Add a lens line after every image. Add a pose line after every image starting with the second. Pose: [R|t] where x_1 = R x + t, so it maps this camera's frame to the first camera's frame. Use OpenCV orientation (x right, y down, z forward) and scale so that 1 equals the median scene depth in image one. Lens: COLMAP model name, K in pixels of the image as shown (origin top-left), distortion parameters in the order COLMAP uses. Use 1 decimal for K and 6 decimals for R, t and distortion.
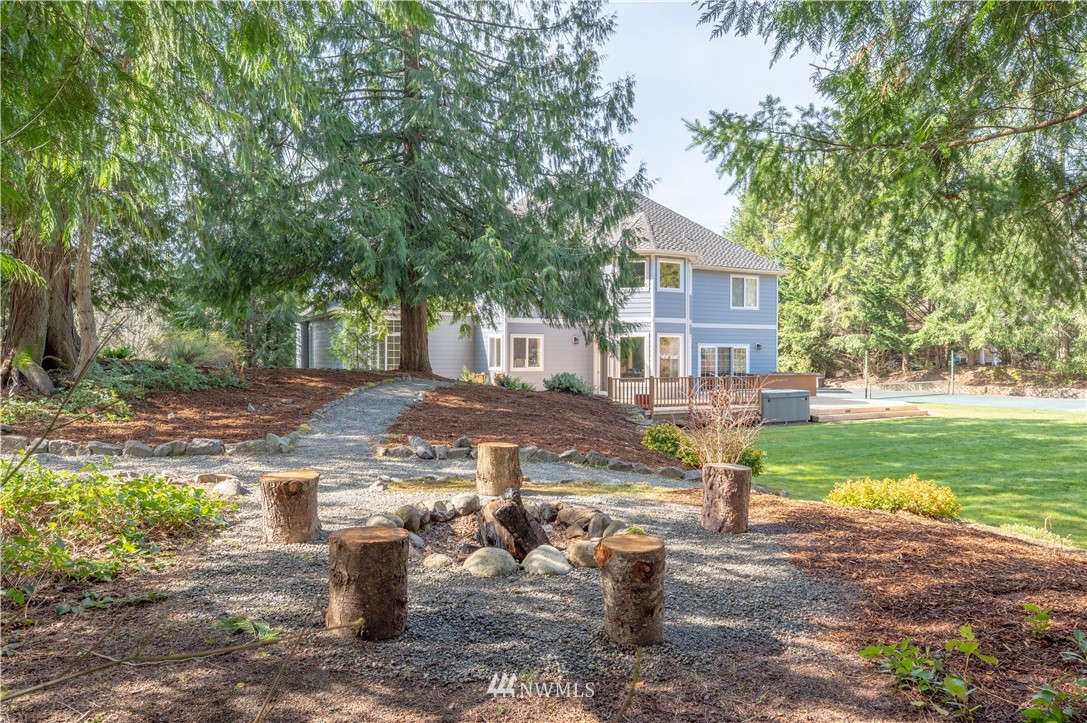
lens RADIAL K [[725.7, 0, 546.8], [0, 725.7, 358.9], [0, 0, 1]] dist [-0.001393, 0.006770]
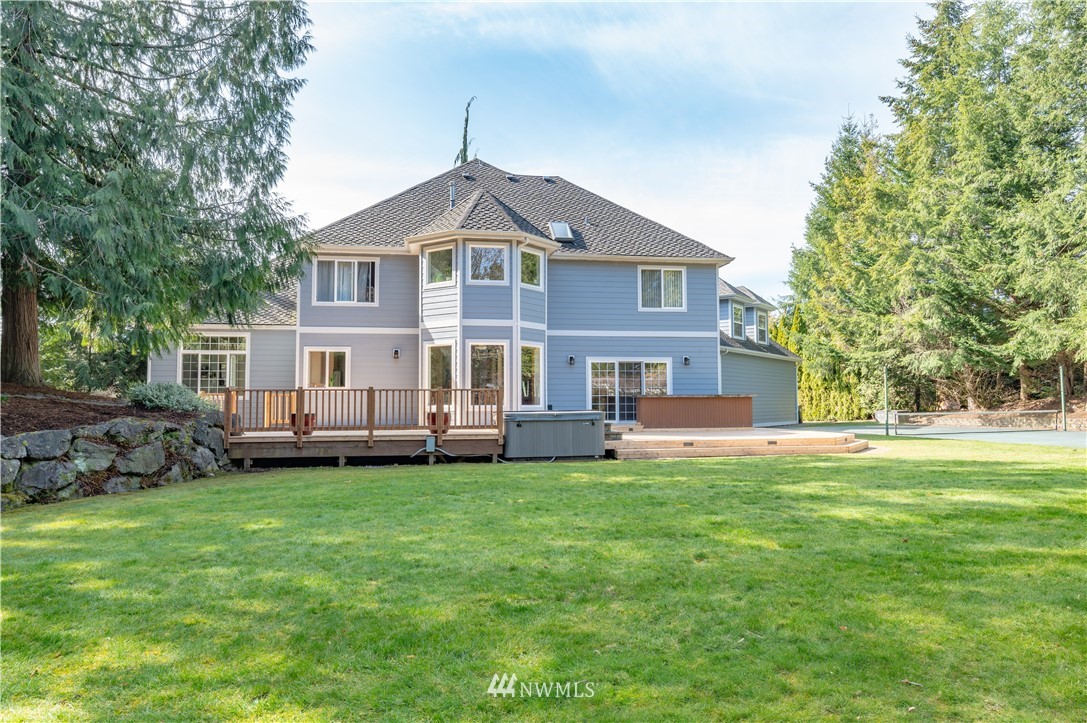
lens RADIAL K [[725.7, 0, 539.8], [0, 725.7, 357.7], [0, 0, 1]] dist [-0.001393, 0.006770]
pose [[0.951882, -0.026199, -0.305343, 0.314852], [0.006438, 0.997829, -0.065545, 0.023211], [0.306397, 0.060426, 0.949984, 0.209419]]
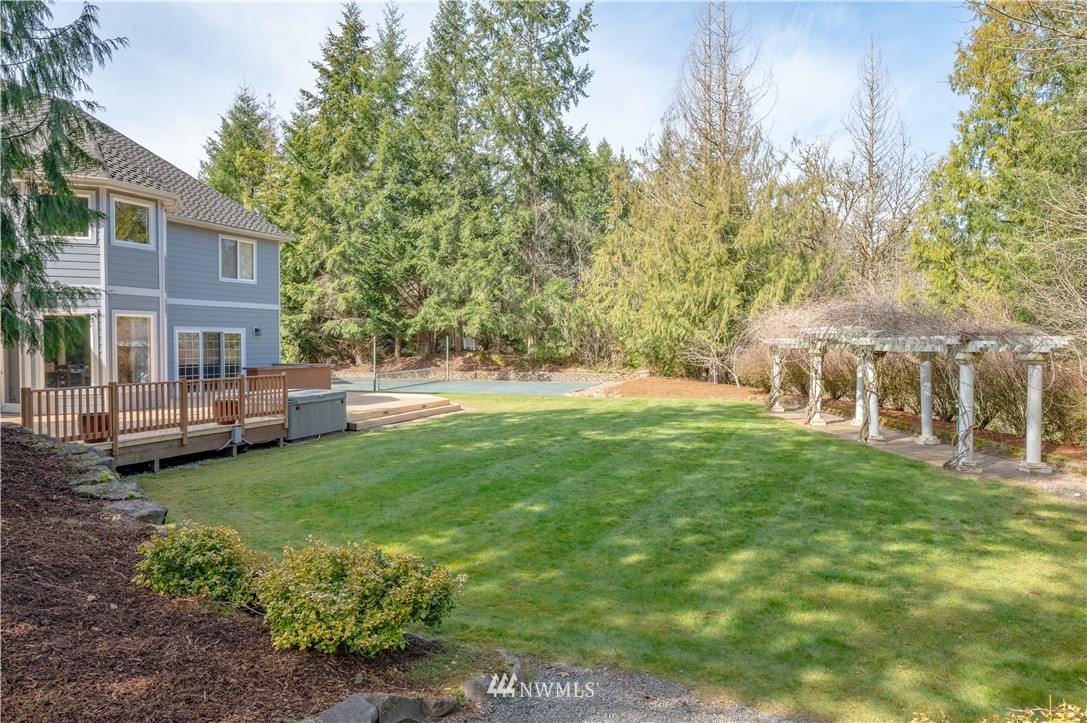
lens RADIAL K [[725.7, 0, 540.6], [0, 725.7, 357.5], [0, 0, 1]] dist [-0.001393, 0.006770]
pose [[0.759513, -0.016399, 0.650286, 0.014067], [0.002969, 0.999759, 0.021745, -0.004157], [-0.650486, -0.014585, 0.759378, 0.177681]]
